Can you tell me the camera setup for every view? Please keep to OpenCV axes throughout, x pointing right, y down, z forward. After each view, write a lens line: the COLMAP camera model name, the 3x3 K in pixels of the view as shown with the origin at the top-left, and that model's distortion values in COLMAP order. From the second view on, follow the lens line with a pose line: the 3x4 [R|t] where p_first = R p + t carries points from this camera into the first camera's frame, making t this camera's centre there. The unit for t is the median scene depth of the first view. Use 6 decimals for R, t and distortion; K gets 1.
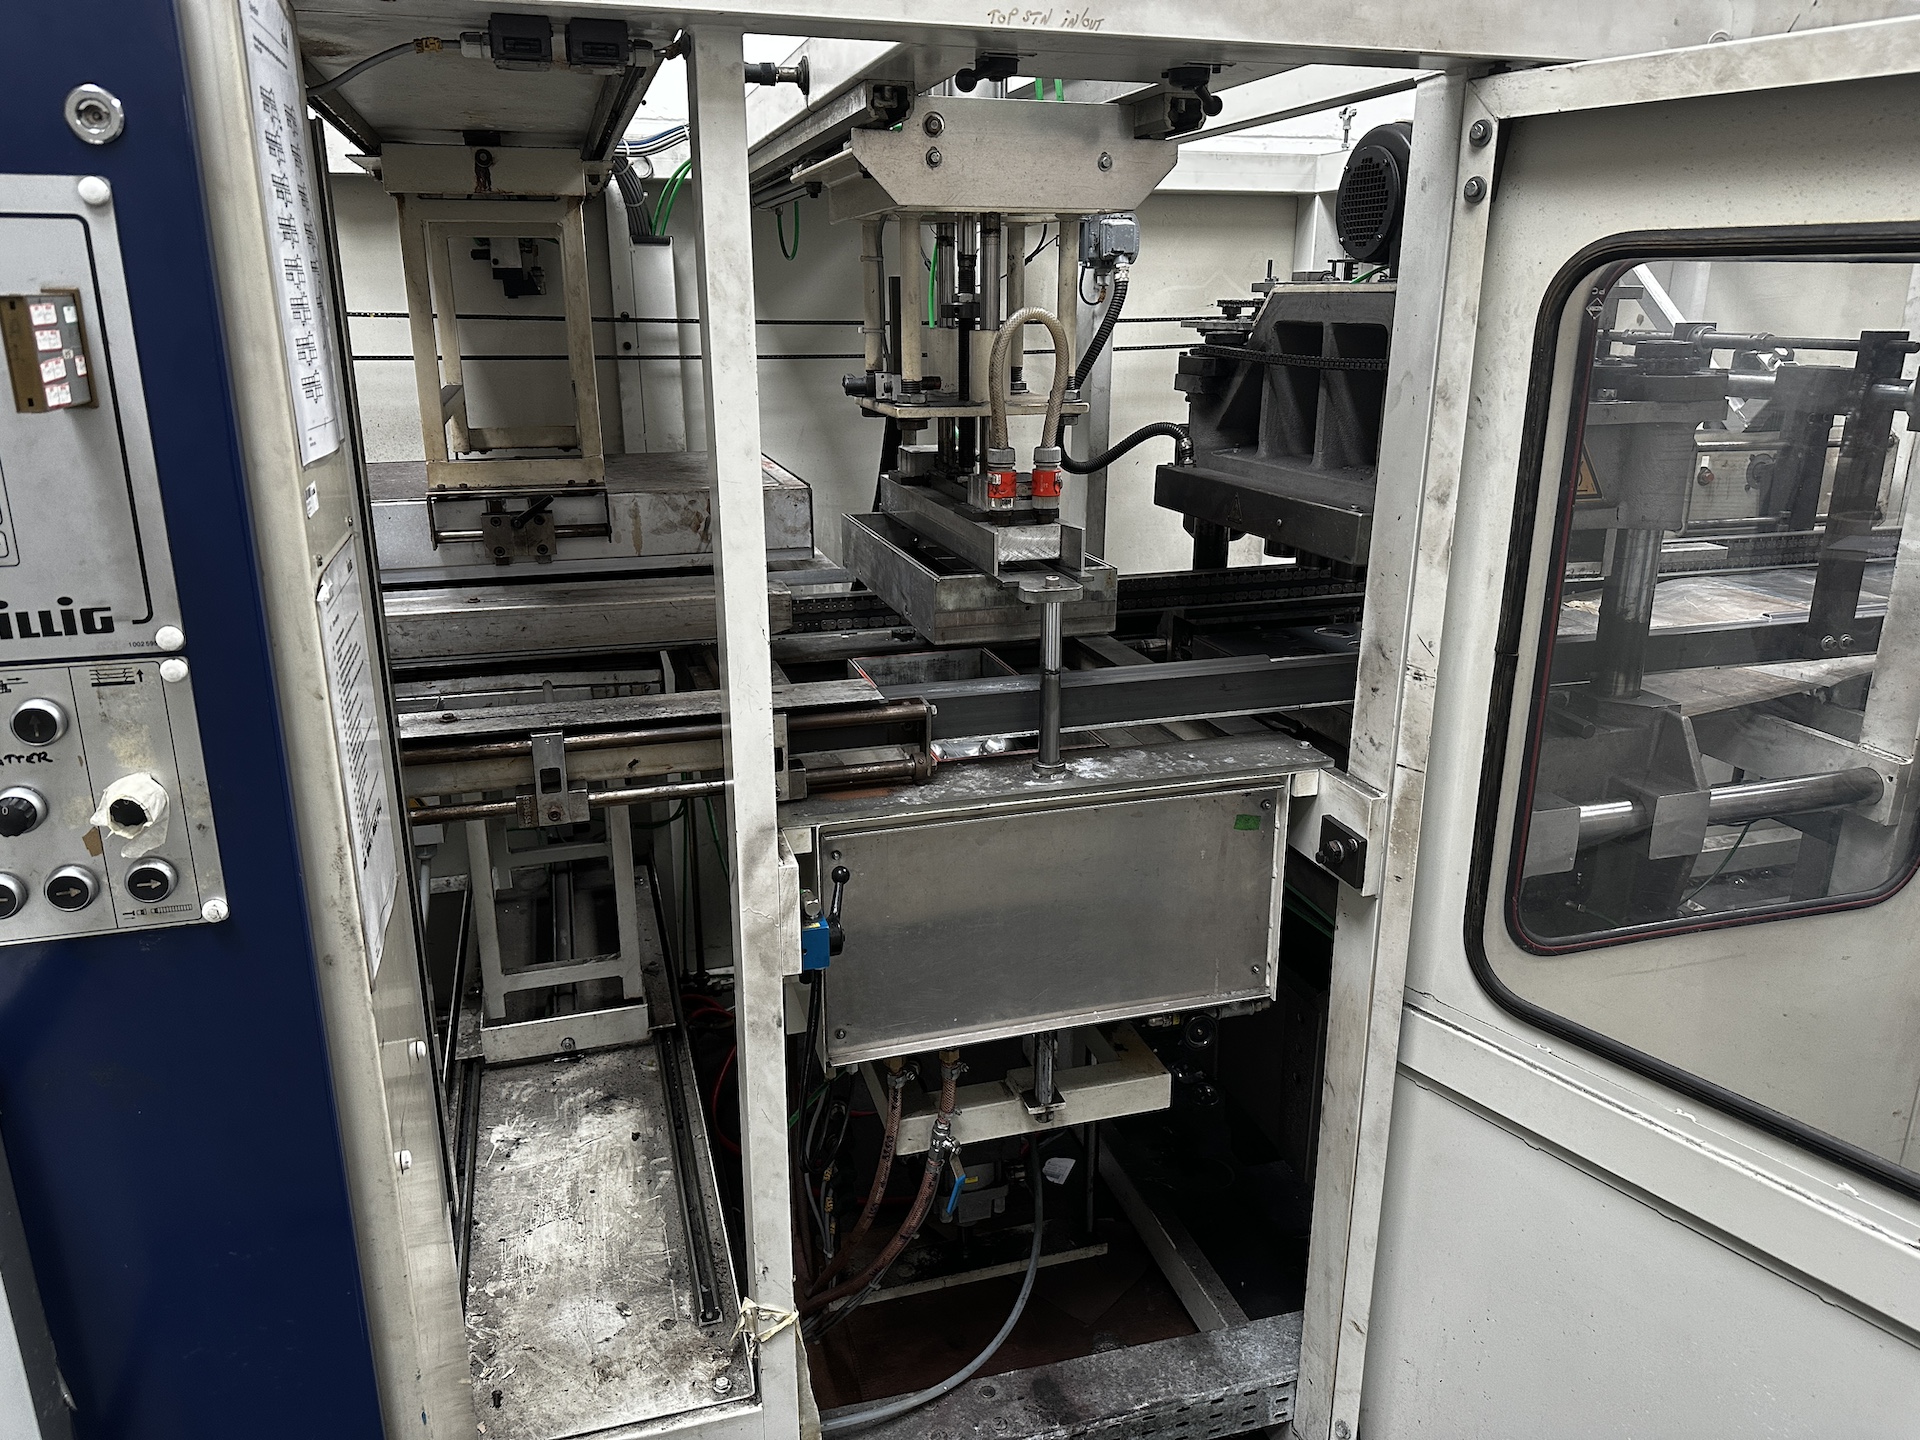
lens RADIAL K [[1350.7, 0, 962.9], [0, 1350.7, 702.5], [0, 0, 1]] dist [0.048712, -0.055719]
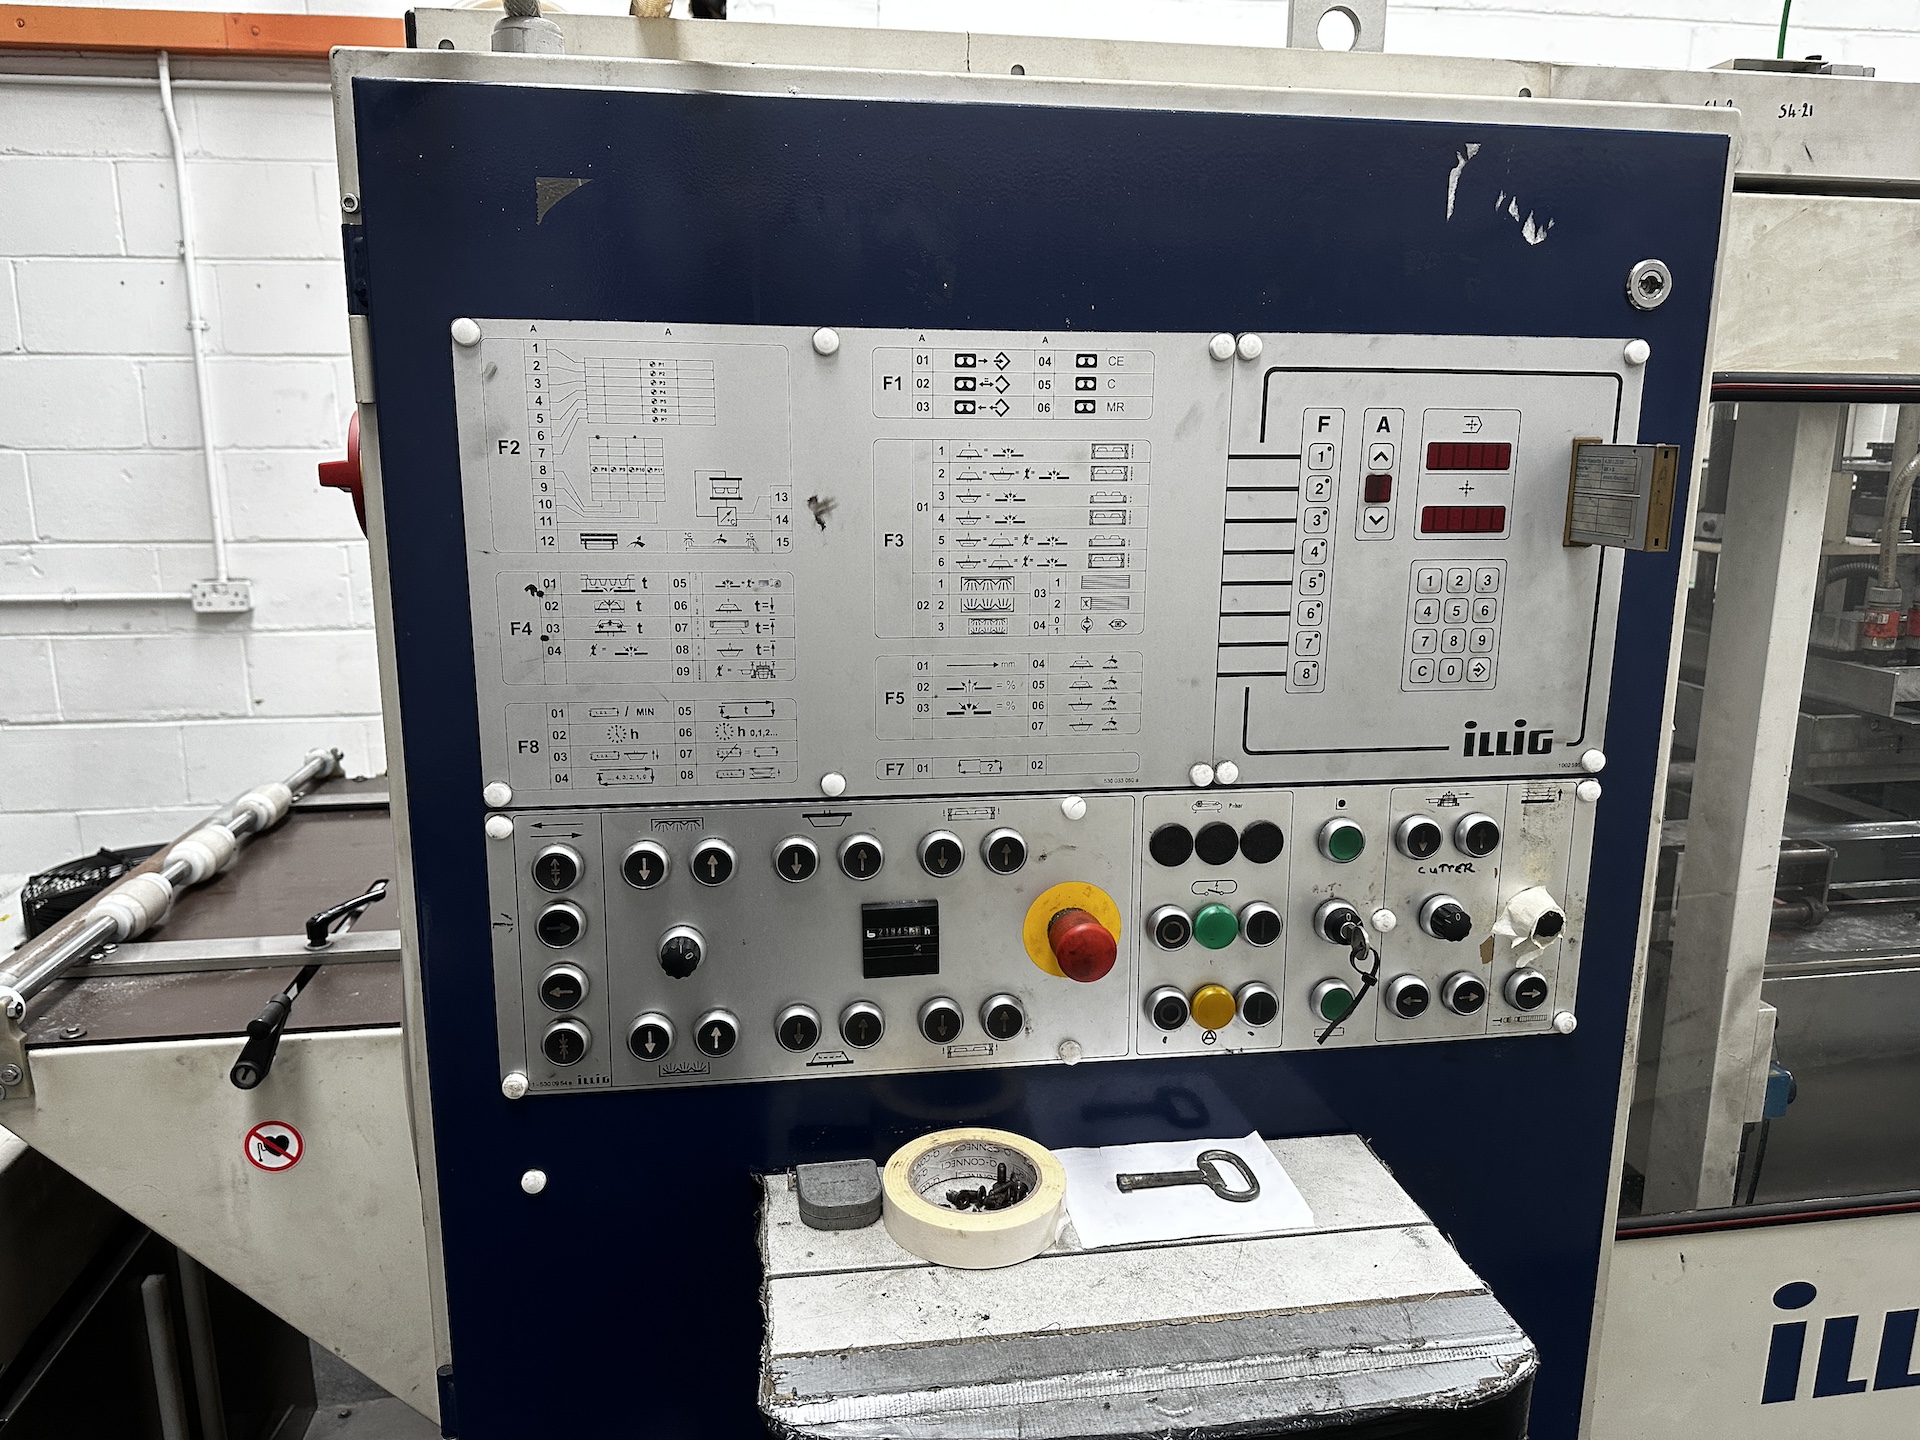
lens RADIAL K [[1350.7, 0, 951.2], [0, 1350.7, 710.0], [0, 0, 1]] dist [0.048712, -0.055719]
pose [[0.990284, 0.026461, -0.136517, -0.932550], [-0.039095, 0.995110, -0.090710, 0.029410], [0.133449, 0.095166, 0.986476, -0.115736]]
